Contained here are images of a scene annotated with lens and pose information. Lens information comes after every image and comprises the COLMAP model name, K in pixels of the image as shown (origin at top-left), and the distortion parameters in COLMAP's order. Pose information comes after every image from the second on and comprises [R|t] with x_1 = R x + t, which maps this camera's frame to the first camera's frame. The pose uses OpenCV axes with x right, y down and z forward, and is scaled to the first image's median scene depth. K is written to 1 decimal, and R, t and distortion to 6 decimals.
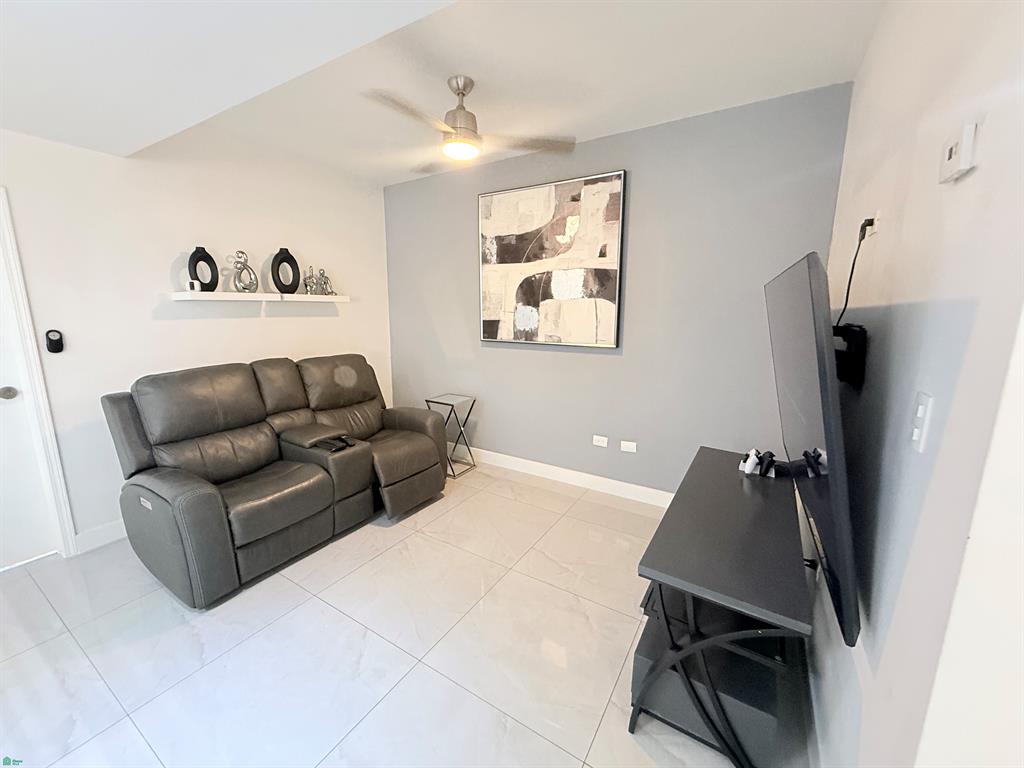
lens RADIAL K [[410.5, 0, 510.0], [0, 410.5, 384.6], [0, 0, 1]] dist [-0.000028, 0.000631]
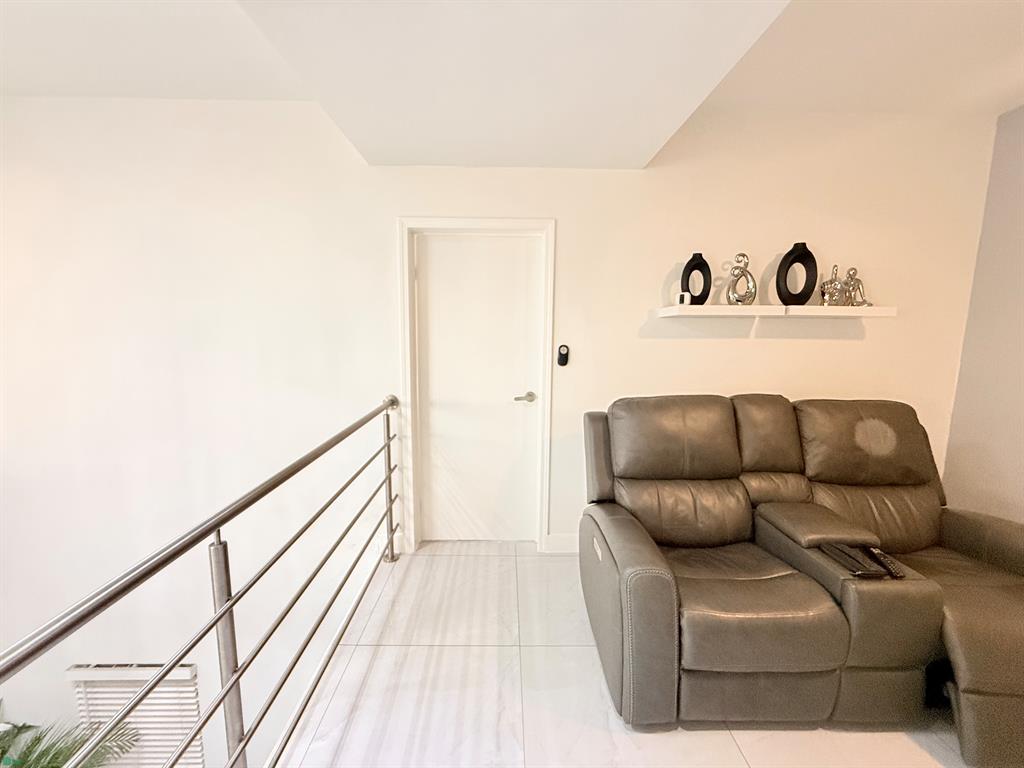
lens RADIAL K [[410.5, 0, 509.9], [0, 410.5, 381.1], [0, 0, 1]] dist [-0.000028, 0.000631]
pose [[0.537088, 0.104478, -0.837031, -0.232126], [-0.161213, 0.986723, 0.019719, -0.031368], [0.827978, 0.124349, 0.546800, 0.257013]]
